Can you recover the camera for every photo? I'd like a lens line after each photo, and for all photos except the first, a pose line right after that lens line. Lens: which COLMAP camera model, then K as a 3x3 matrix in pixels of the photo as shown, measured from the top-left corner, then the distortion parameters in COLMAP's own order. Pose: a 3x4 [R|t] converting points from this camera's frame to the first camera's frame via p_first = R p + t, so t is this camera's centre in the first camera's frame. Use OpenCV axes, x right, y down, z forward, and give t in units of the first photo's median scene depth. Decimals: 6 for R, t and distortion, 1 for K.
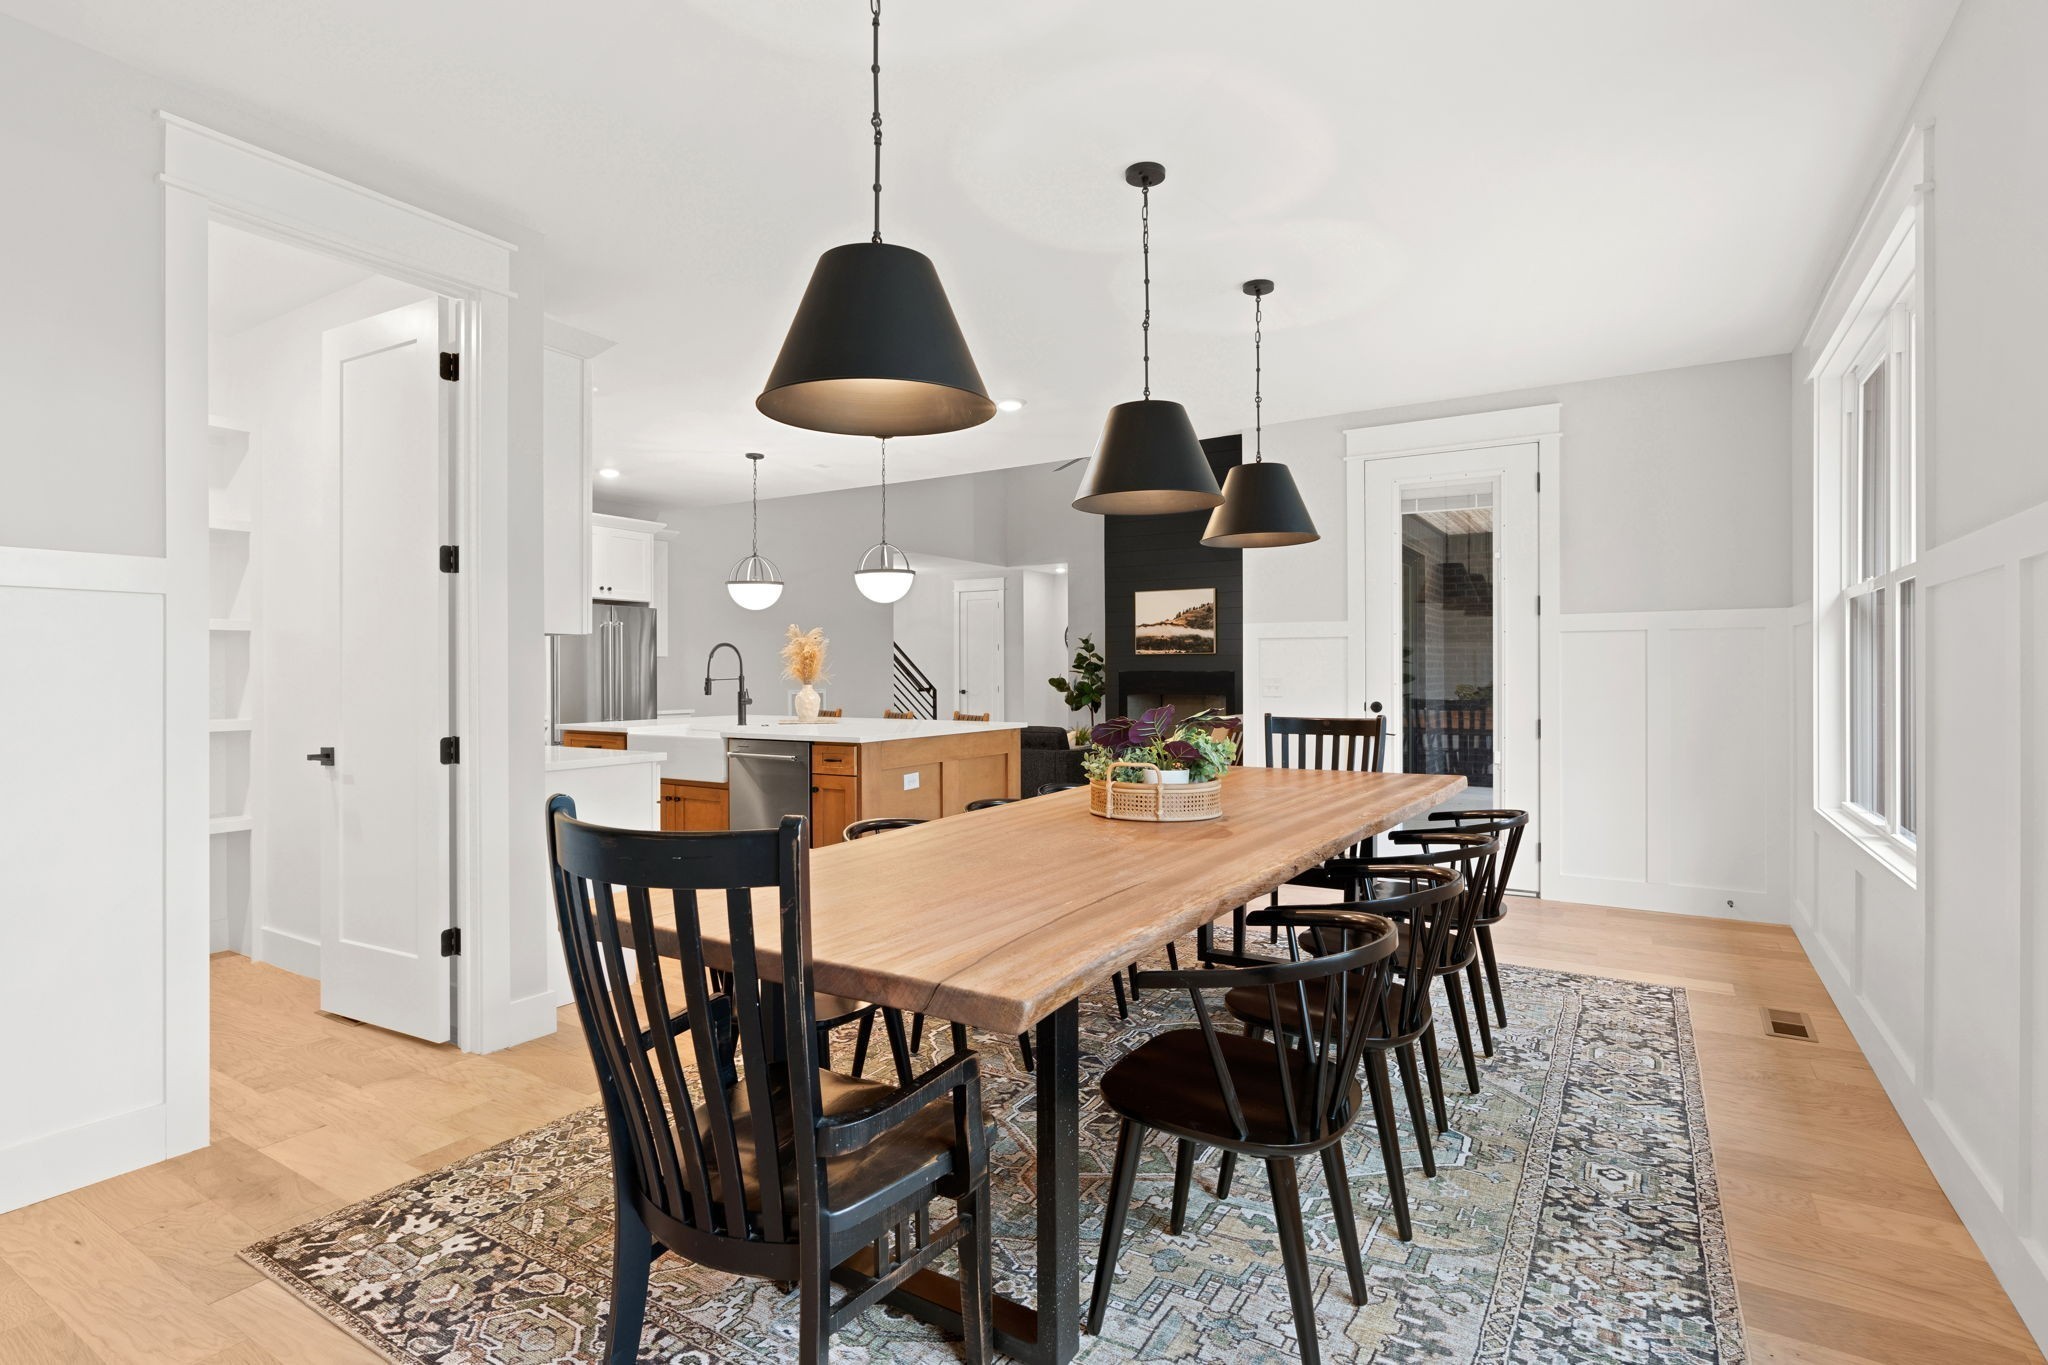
lens RADIAL K [[1017.2, 0, 1016.7], [0, 1017.2, 672.6], [0, 0, 1]] dist [0.000215, 0.000070]
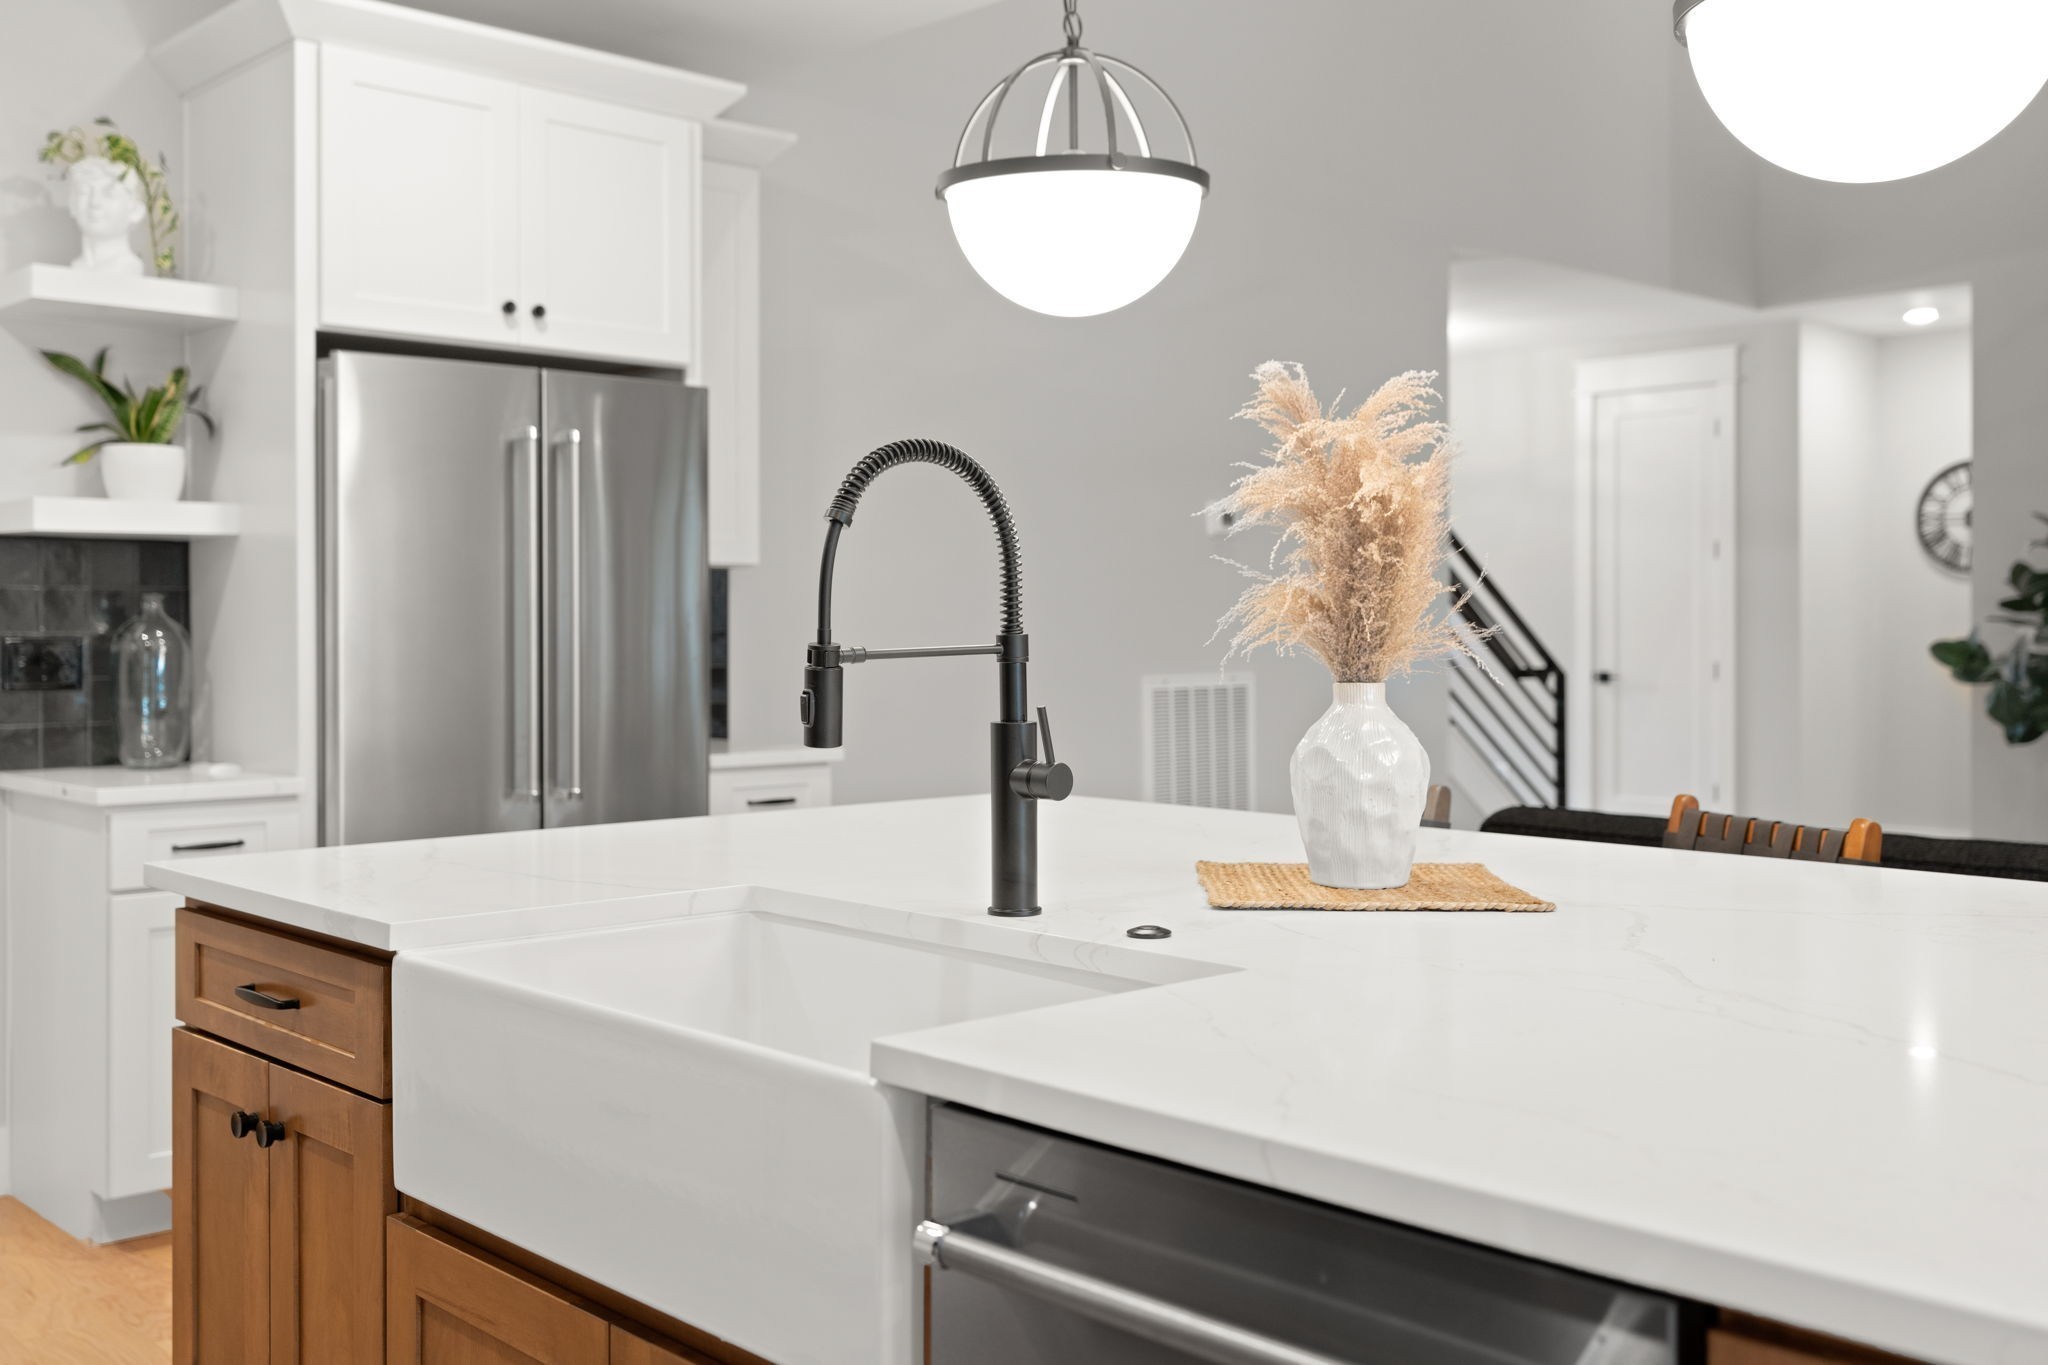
lens RADIAL K [[945.1, 0, 1017.2], [0, 945.1, 630.2], [0, 0, 1]] dist [-0.000378, -0.000070]
pose [[0.973501, 0.004983, -0.228627, -0.182989], [-0.003490, 0.999970, 0.006933, 0.001224], [0.228654, -0.005951, 0.973490, 0.662315]]
